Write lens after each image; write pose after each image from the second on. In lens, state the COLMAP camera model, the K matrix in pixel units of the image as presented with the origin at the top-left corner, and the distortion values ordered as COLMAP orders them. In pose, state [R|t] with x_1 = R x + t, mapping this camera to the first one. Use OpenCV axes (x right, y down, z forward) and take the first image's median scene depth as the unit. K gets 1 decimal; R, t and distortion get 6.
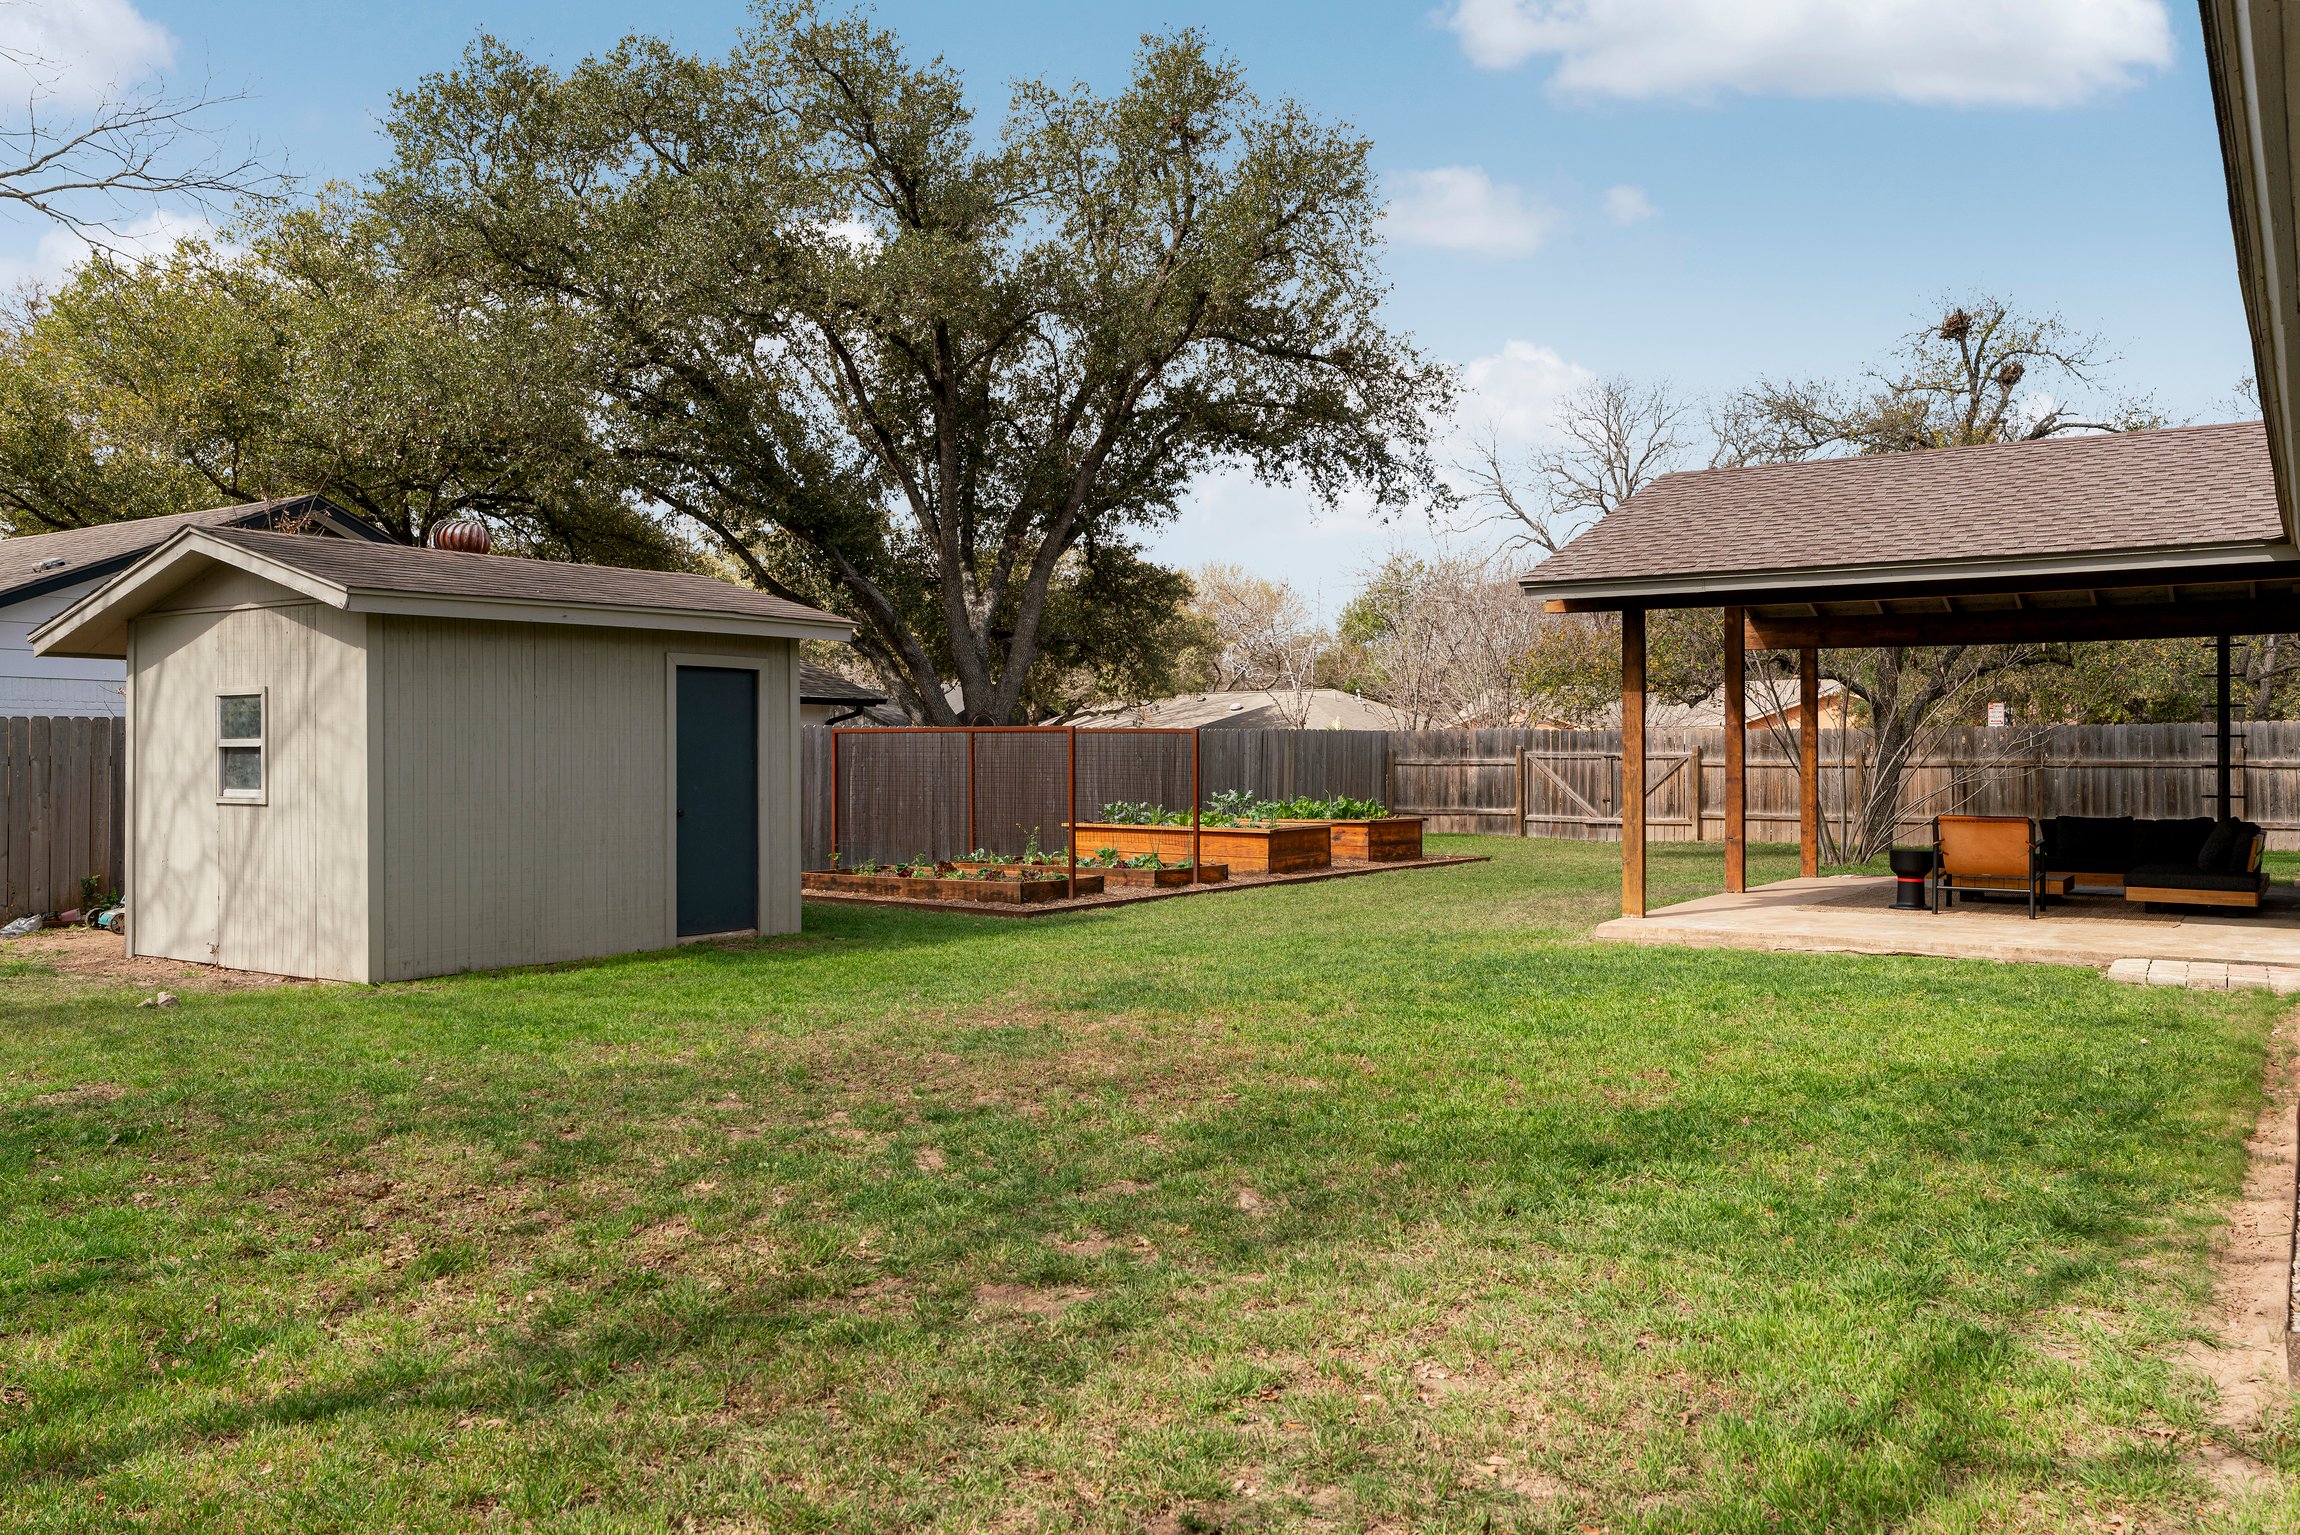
lens RADIAL K [[1734.5, 0, 1147.0], [0, 1734.5, 759.3], [0, 0, 1]] dist [0.008614, 0.002870]
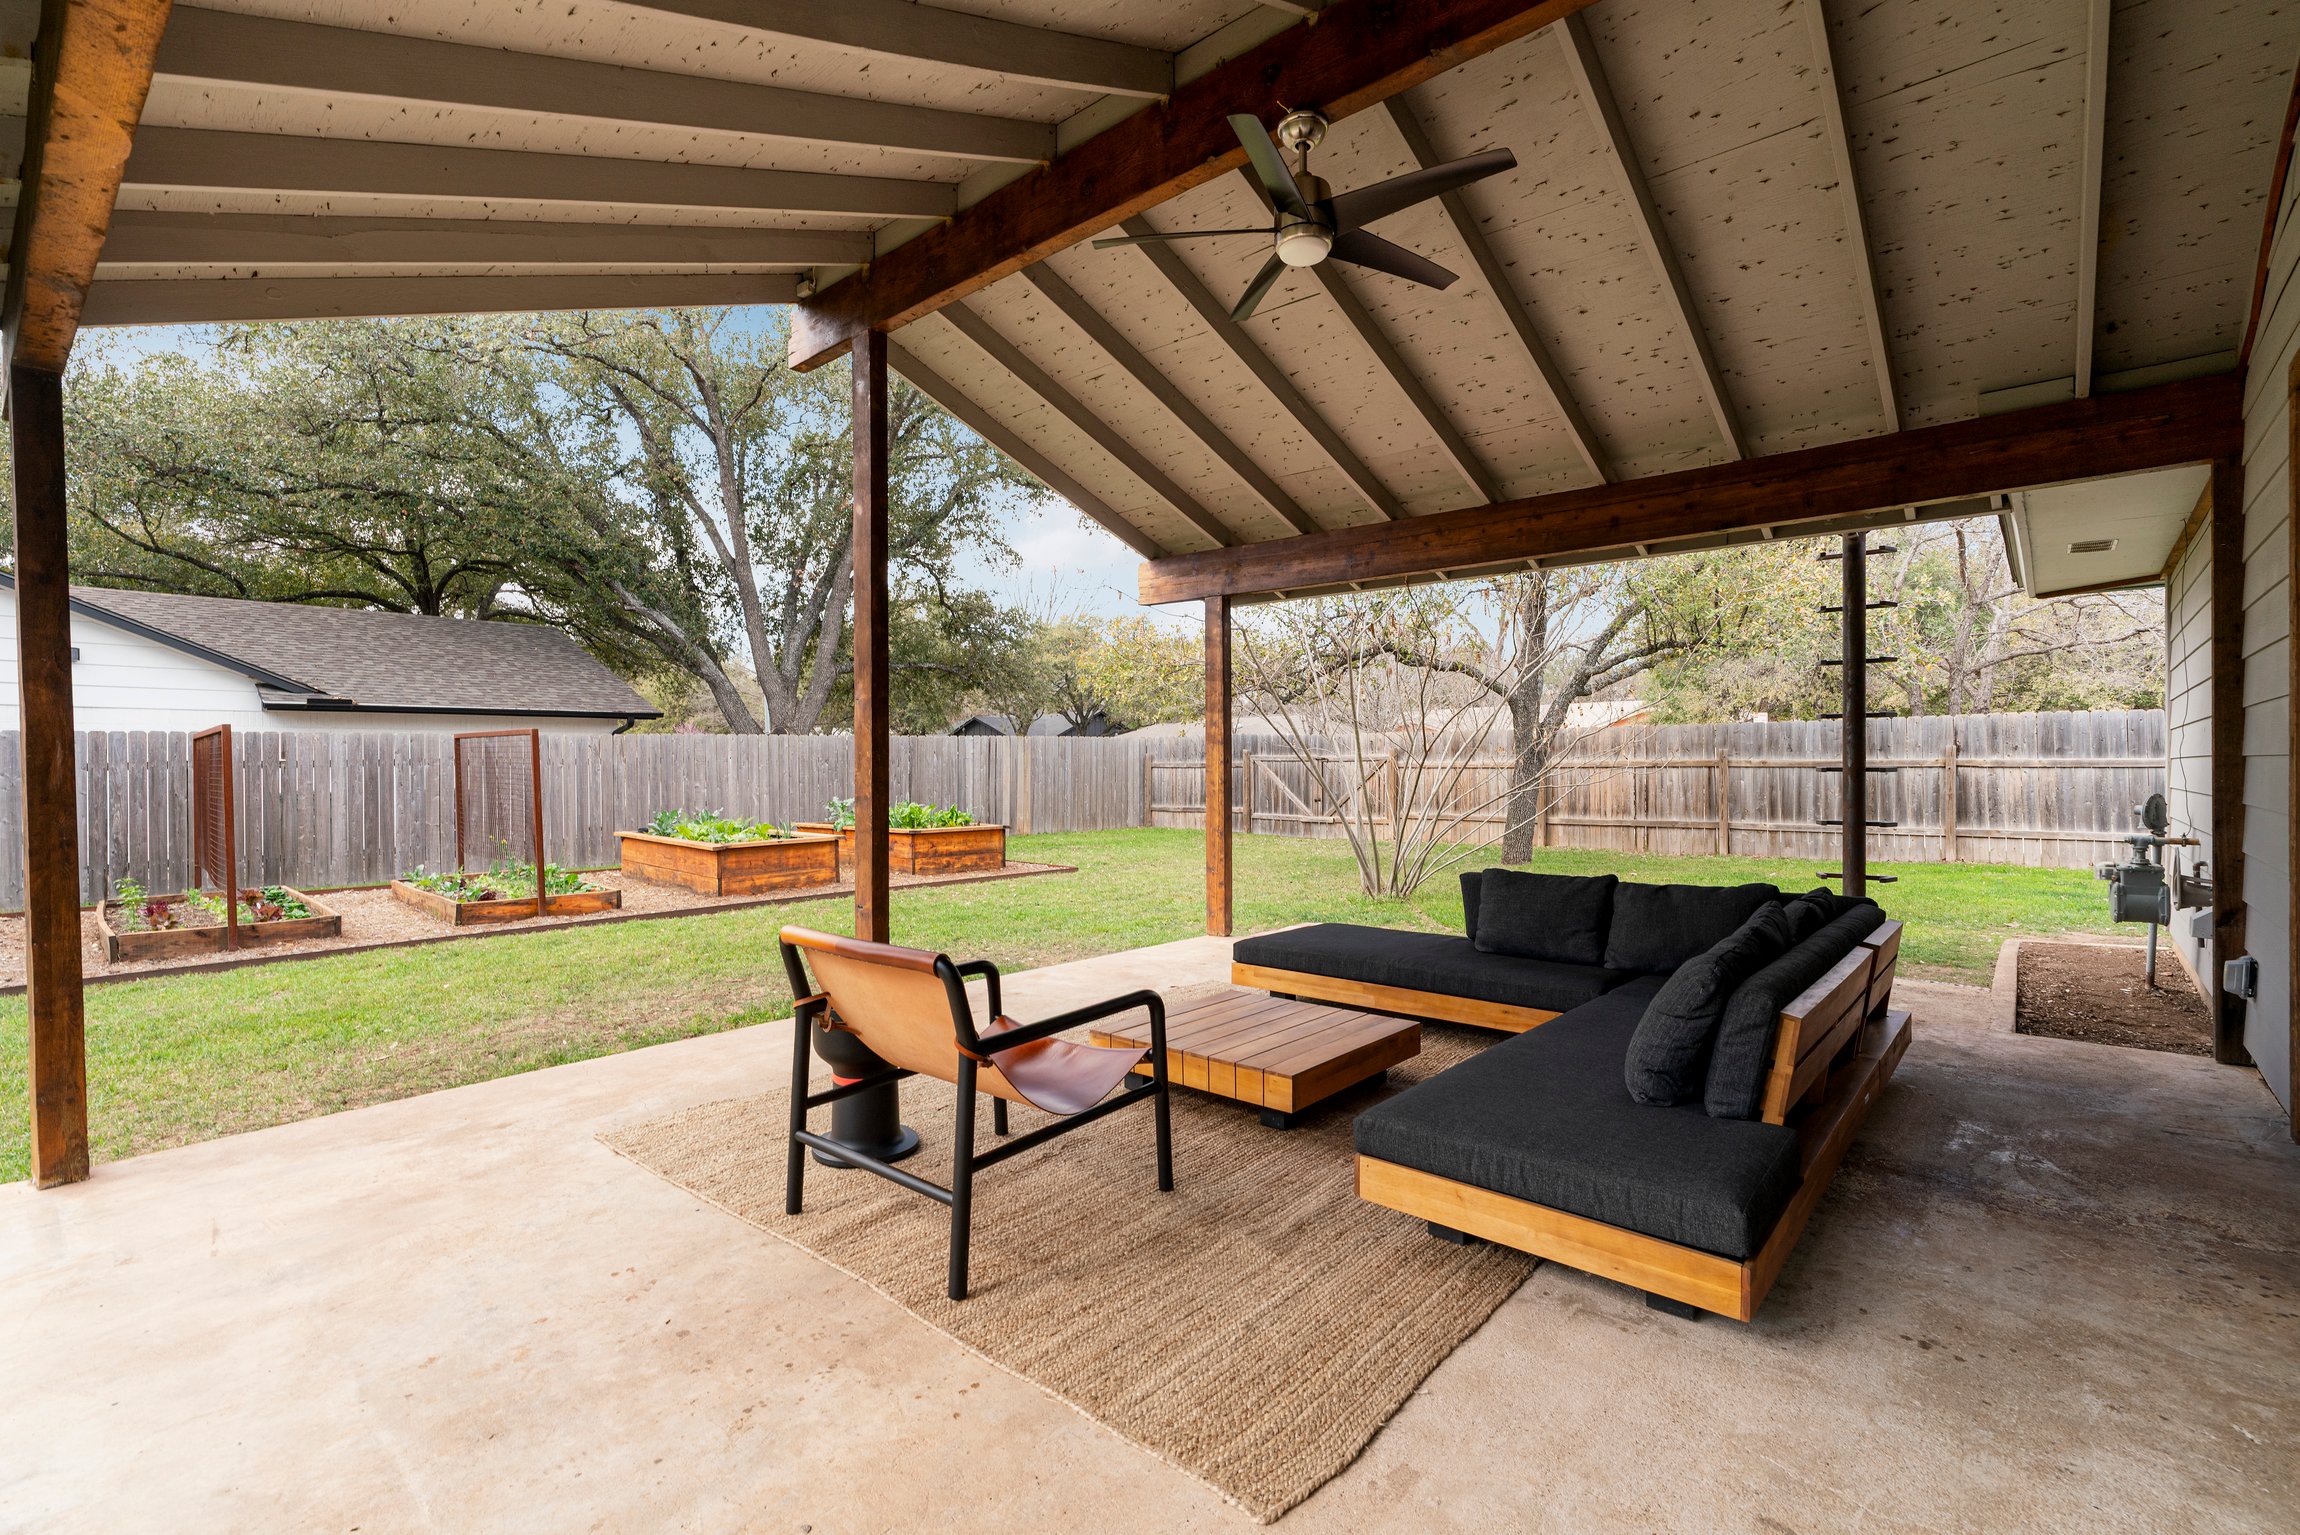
lens RADIAL K [[1042.5, 0, 1154.5], [0, 1042.5, 776.8], [0, 0, 1]] dist [0.001934, 0.000052]
pose [[0.992767, -0.003813, -0.119997, 0.280037], [0.005377, 0.999905, 0.012719, 0.000765], [0.119937, -0.013272, 0.992693, 0.412121]]
